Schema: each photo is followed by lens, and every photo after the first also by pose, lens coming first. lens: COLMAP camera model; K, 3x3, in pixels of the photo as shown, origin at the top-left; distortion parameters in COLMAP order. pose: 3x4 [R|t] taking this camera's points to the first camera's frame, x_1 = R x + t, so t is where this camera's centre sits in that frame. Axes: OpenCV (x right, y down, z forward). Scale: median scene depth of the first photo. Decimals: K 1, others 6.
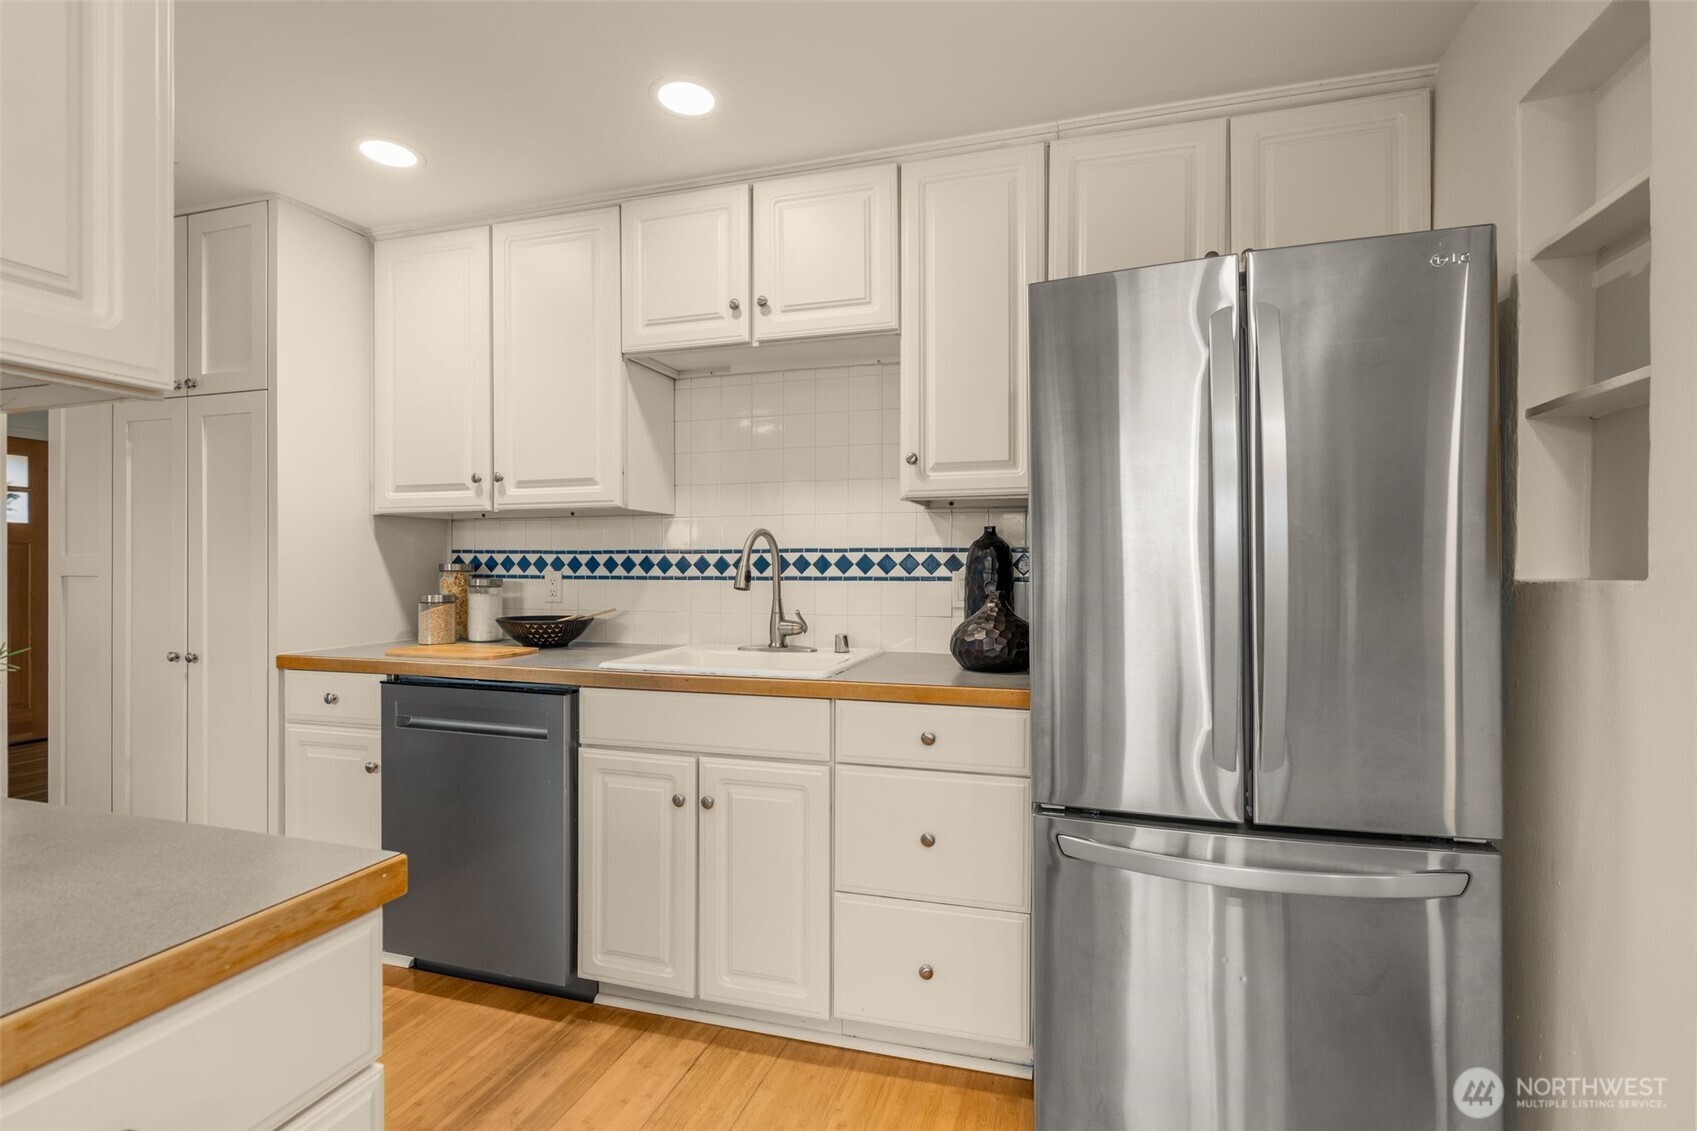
lens RADIAL K [[766.4, 0, 896.6], [0, 766.4, 574.2], [0, 0, 1]] dist [-0.010627, 0.000938]
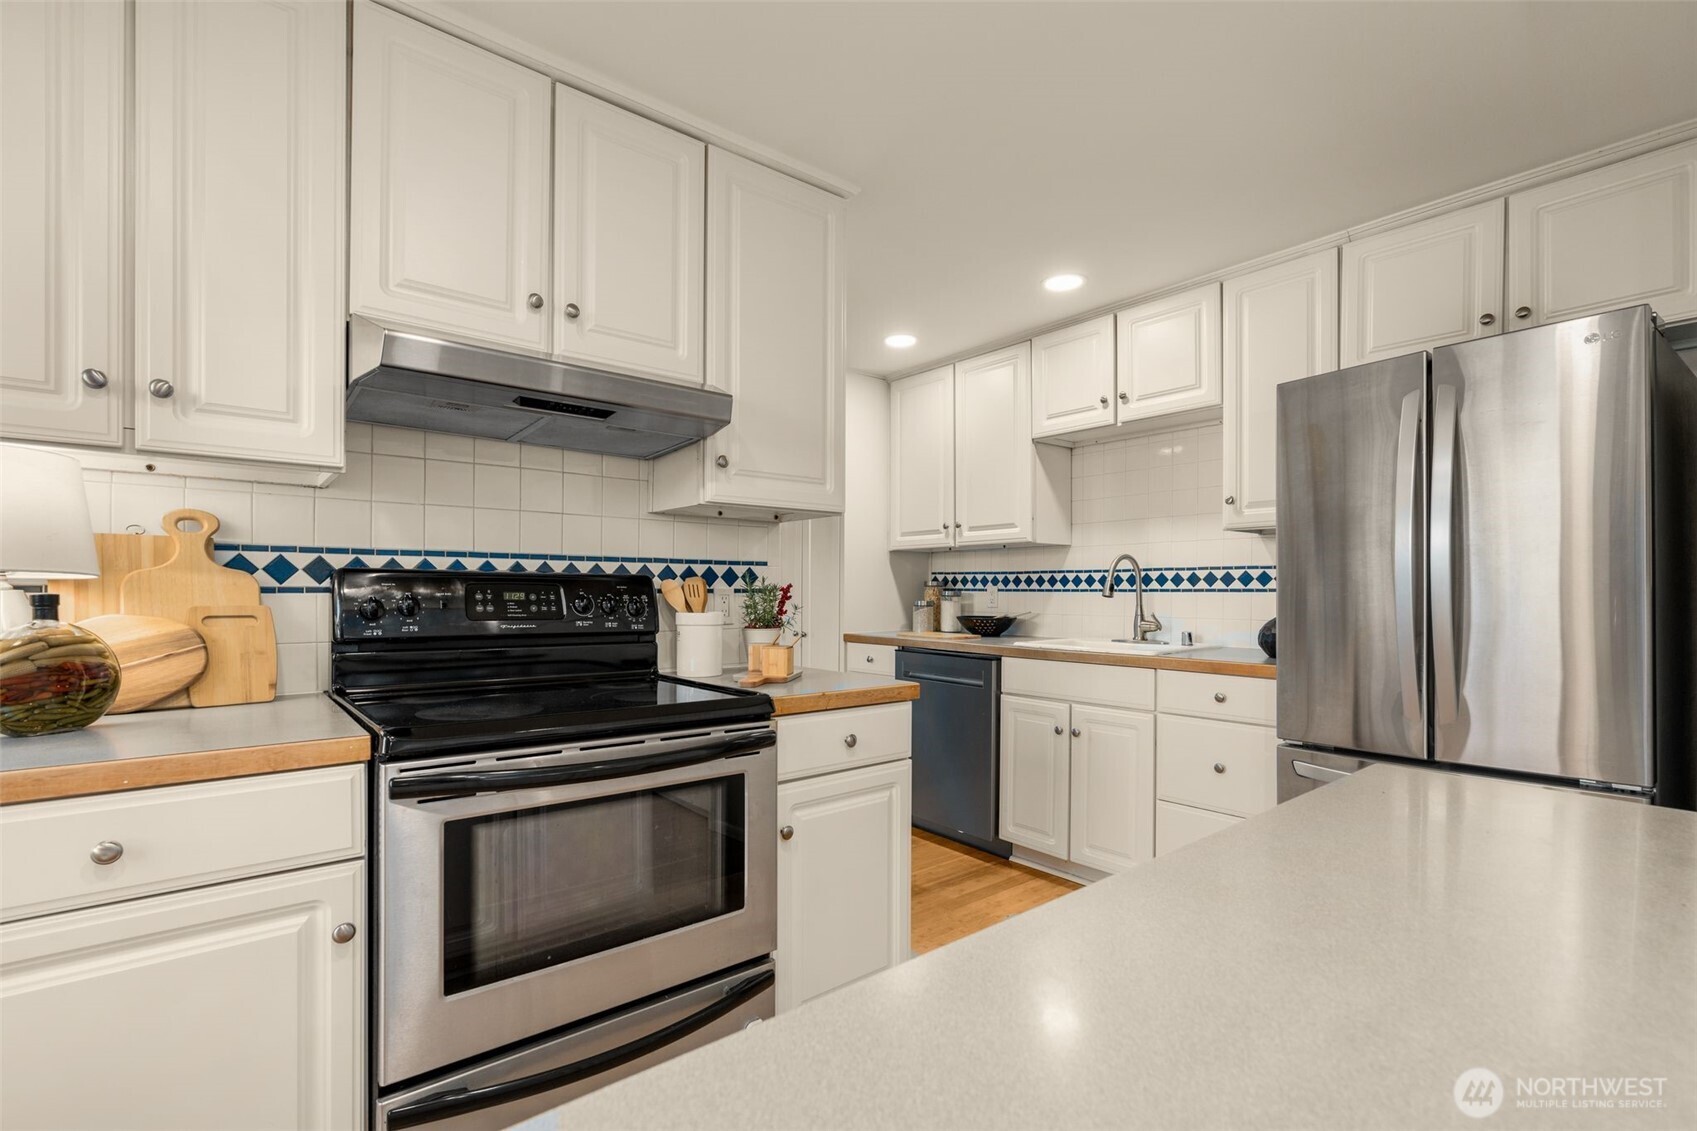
lens RADIAL K [[766.4, 0, 869.8], [0, 766.4, 593.4], [0, 0, 1]] dist [-0.010627, 0.000938]
pose [[0.823012, 0.003738, -0.568011, 0.240254], [-0.006166, 0.999978, -0.002353, 0.019010], [0.567990, 0.005439, 0.823017, -0.426741]]
